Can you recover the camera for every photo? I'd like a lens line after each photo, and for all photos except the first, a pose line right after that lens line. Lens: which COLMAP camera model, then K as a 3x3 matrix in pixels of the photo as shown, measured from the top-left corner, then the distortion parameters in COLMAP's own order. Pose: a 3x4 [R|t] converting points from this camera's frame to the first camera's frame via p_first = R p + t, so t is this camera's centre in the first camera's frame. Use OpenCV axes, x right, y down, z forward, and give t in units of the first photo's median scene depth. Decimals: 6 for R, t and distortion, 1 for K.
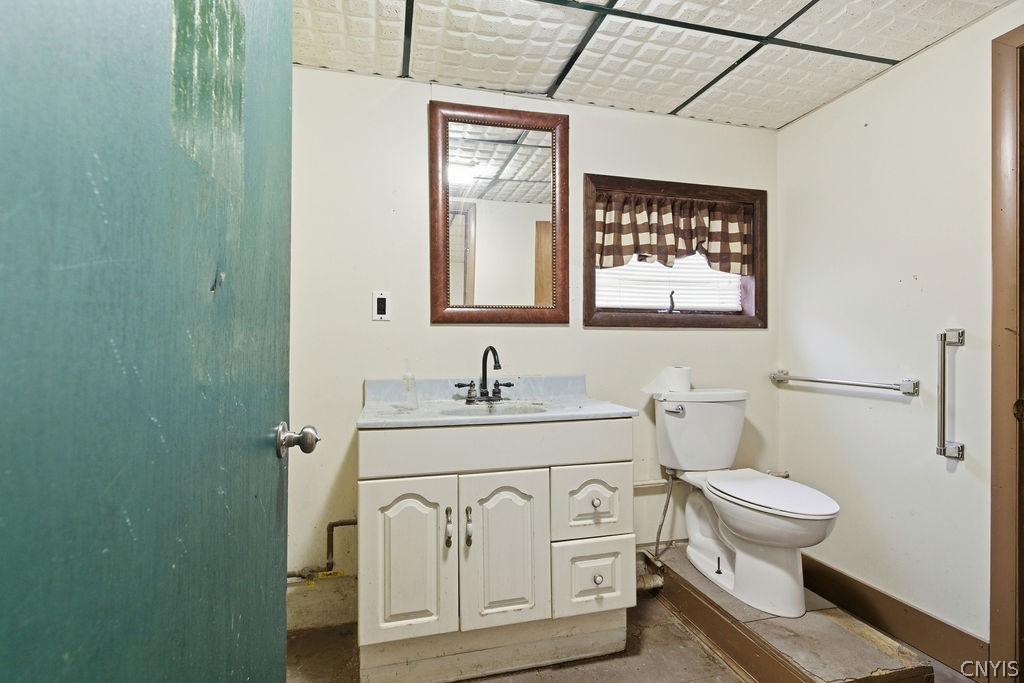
lens RADIAL K [[475.6, 0, 506.4], [0, 475.6, 337.6], [0, 0, 1]] dist [-0.003590, 0.000171]
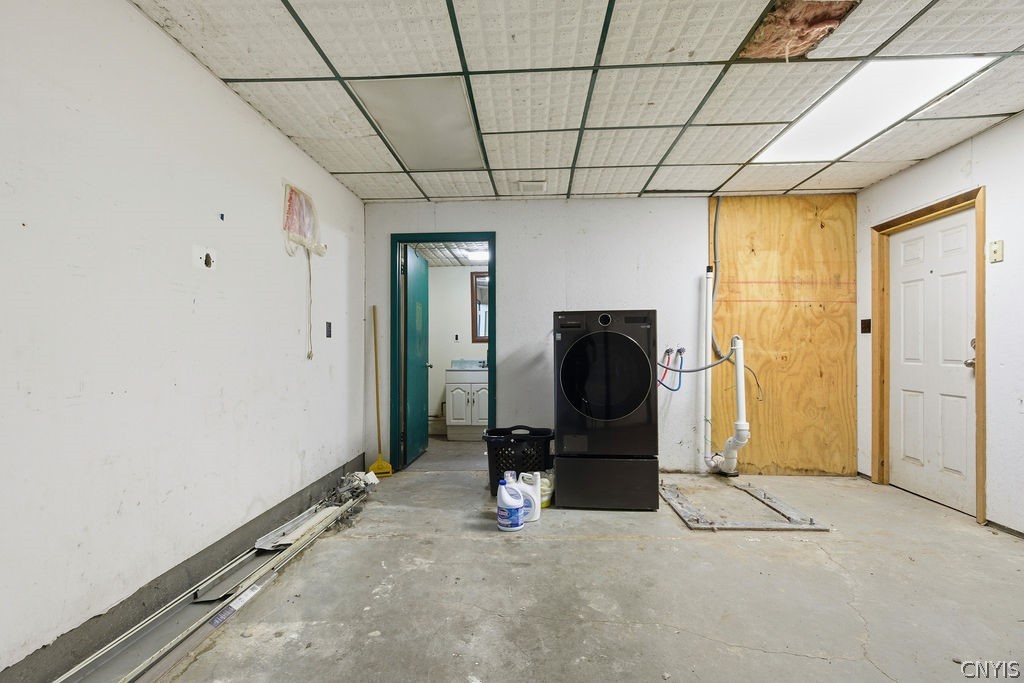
lens RADIAL K [[475.6, 0, 512.3], [0, 475.6, 348.7], [0, 0, 1]] dist [-0.003590, 0.000171]
pose [[0.961986, -0.004060, -0.273067, 1.052986], [0.001509, 0.999953, -0.009548, 0.044152], [0.273093, 0.008773, 0.961947, -2.140447]]
